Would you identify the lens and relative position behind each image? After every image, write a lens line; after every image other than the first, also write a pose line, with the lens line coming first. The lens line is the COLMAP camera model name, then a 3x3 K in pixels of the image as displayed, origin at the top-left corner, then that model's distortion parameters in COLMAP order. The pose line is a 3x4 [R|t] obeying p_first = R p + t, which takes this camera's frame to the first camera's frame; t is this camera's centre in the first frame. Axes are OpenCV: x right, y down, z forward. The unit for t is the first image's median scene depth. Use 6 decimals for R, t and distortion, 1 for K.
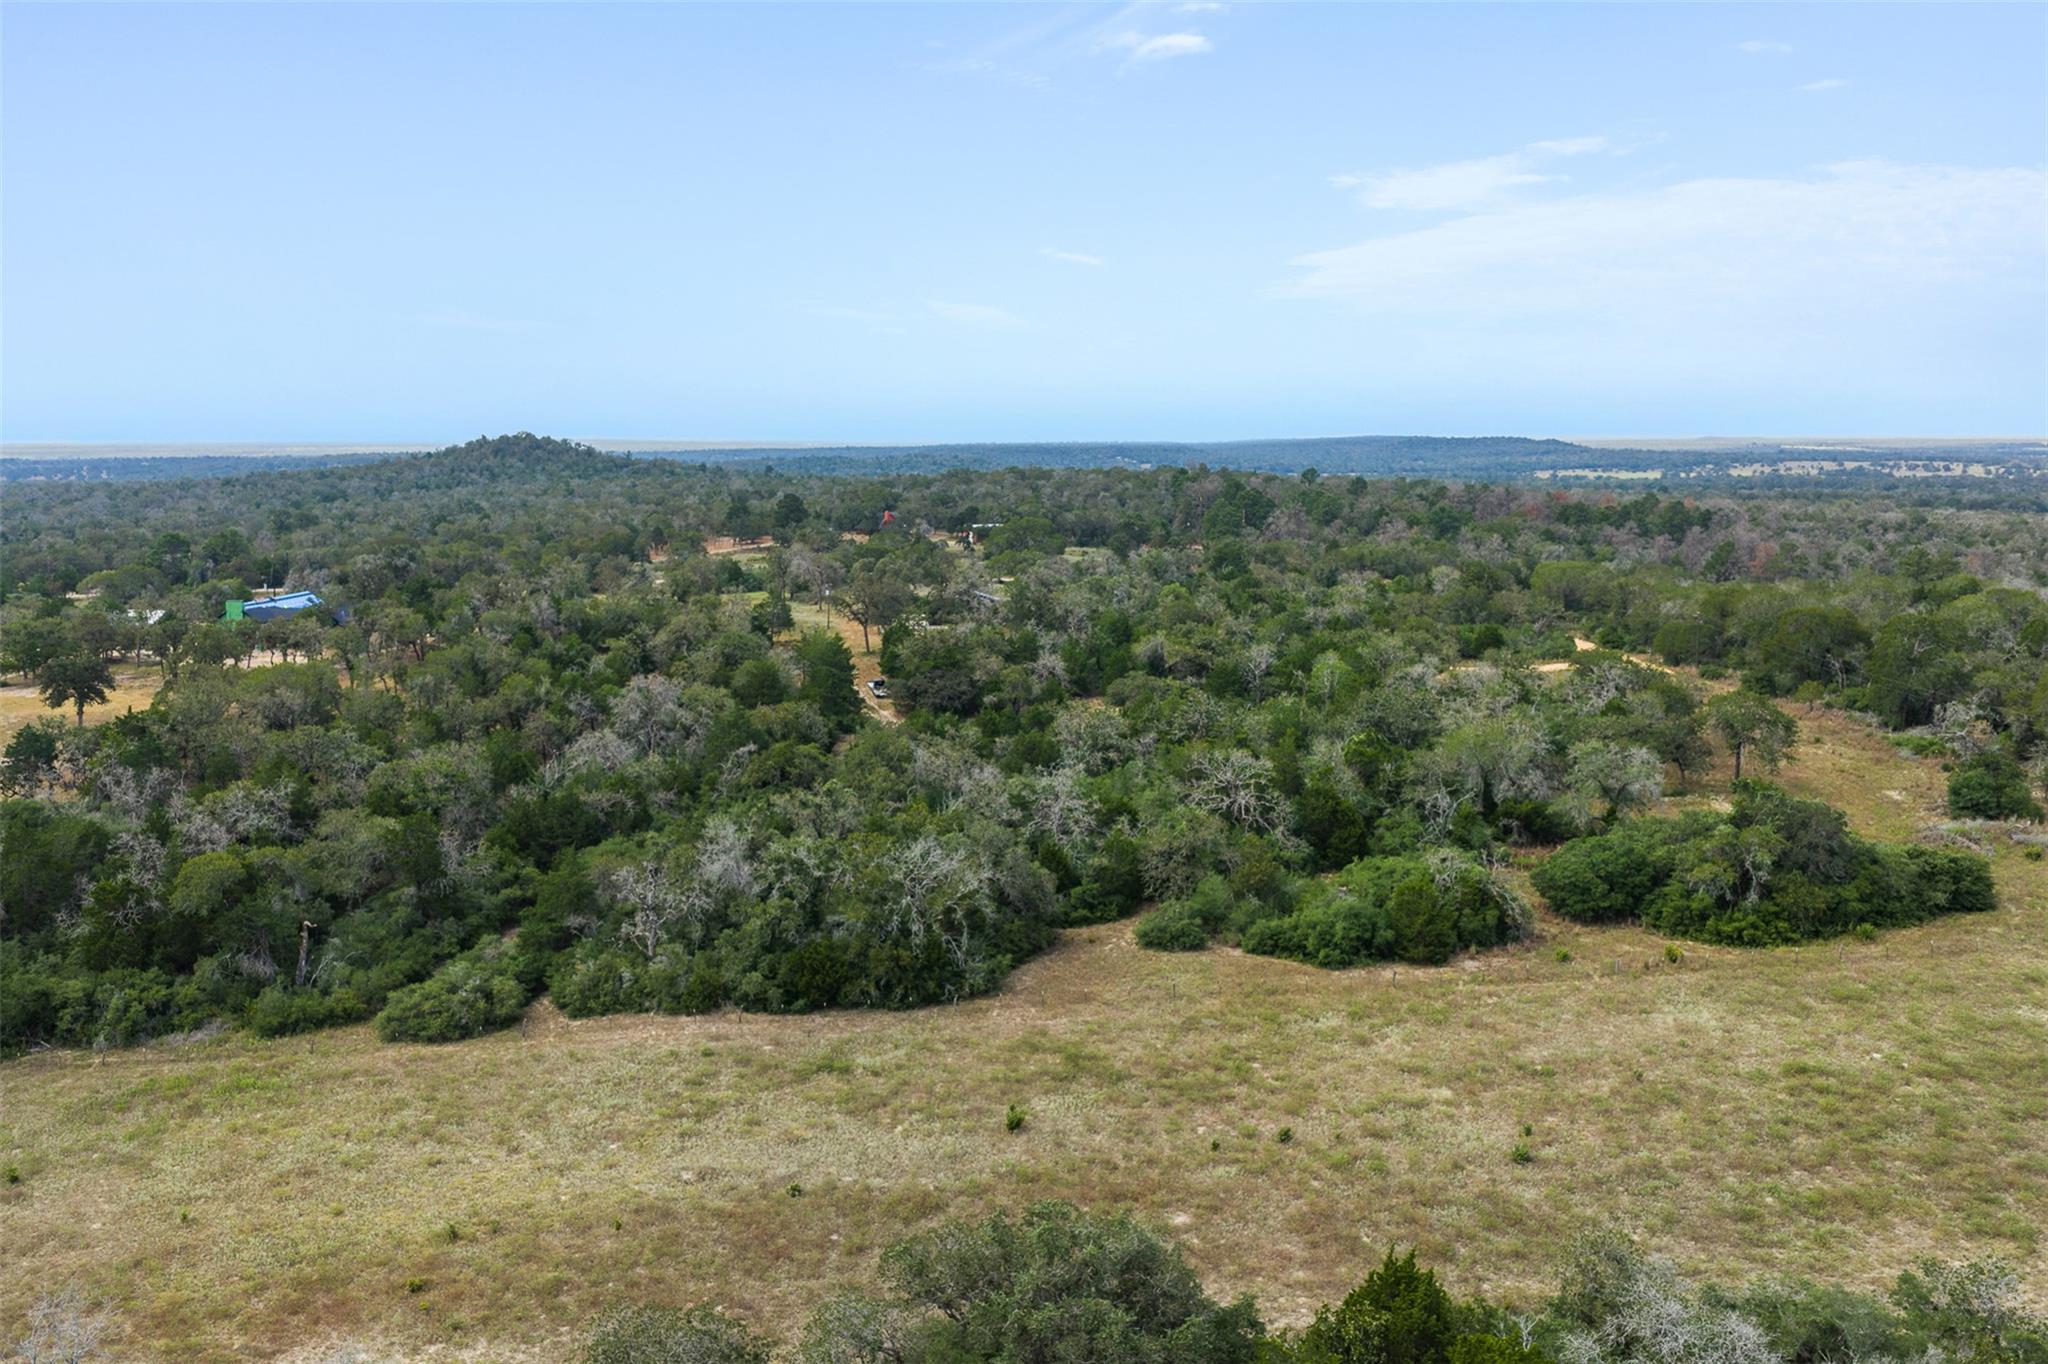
lens RADIAL K [[1696.5, 0, 1018.1], [0, 1696.5, 664.0], [0, 0, 1]] dist [0.019234, -0.049935]
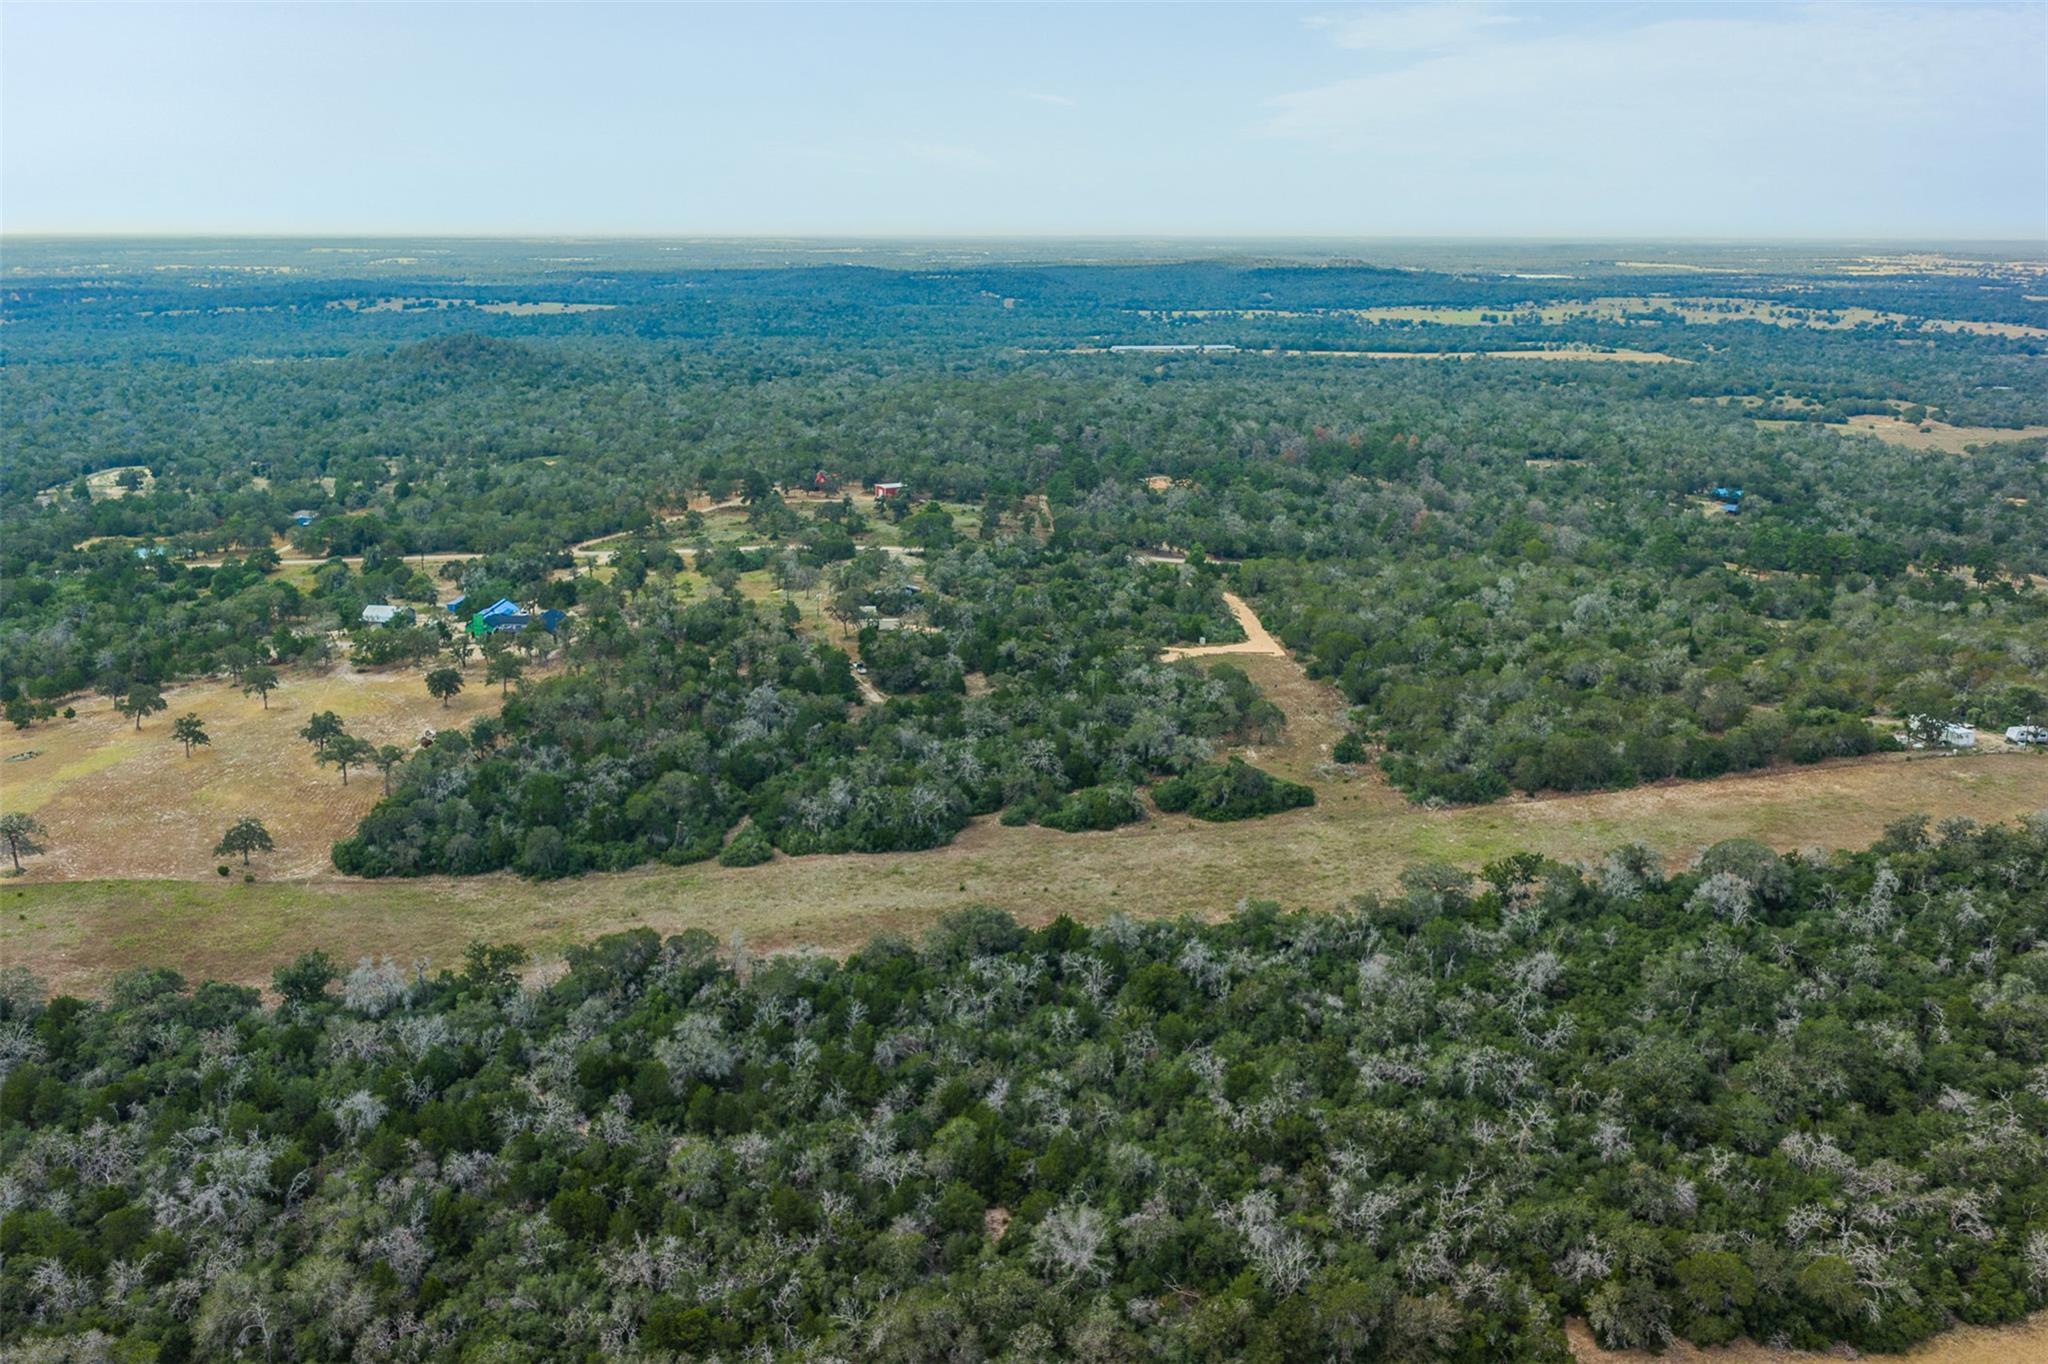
lens RADIAL K [[1696.5, 0, 1018.1], [0, 1696.5, 664.0], [0, 0, 1]] dist [0.019234, -0.049935]
pose [[0.996840, -0.014241, 0.078152, -0.104564], [0.004968, 0.993050, 0.117588, -0.388291], [-0.079283, -0.116828, 0.989983, -1.572951]]
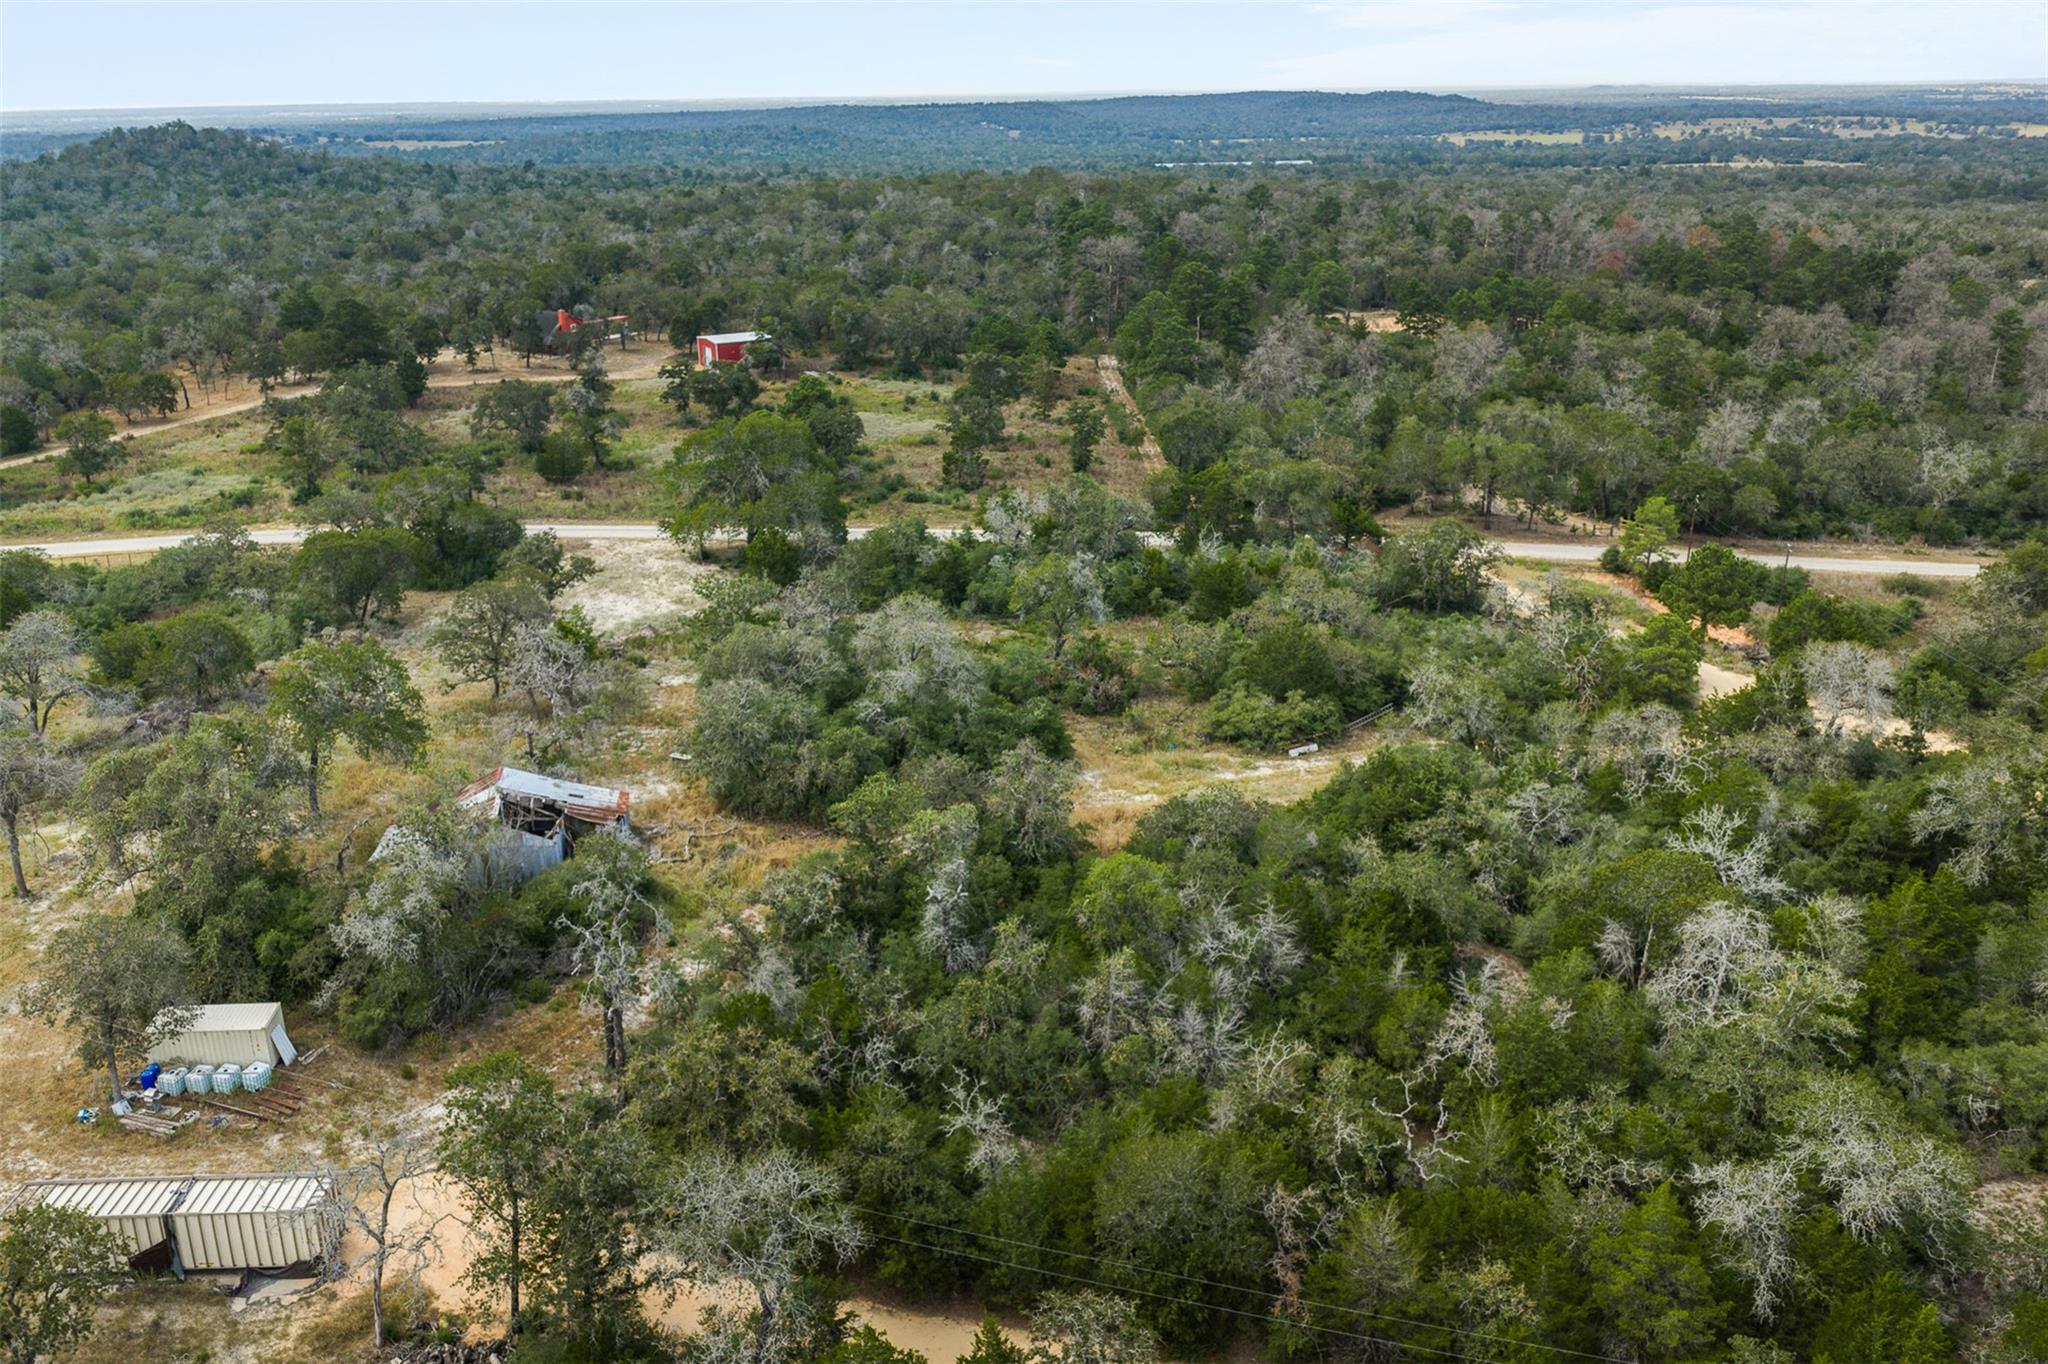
lens RADIAL K [[1698.7, 0, 1024.0], [0, 1698.7, 682.0], [0, 0, 1]] dist [0.003619, -0.007317]
pose [[0.996728, -0.035714, 0.072505, 0.122093], [0.020436, 0.979286, 0.201446, -0.317167], [-0.078197, -0.199305, 0.976813, 1.637423]]
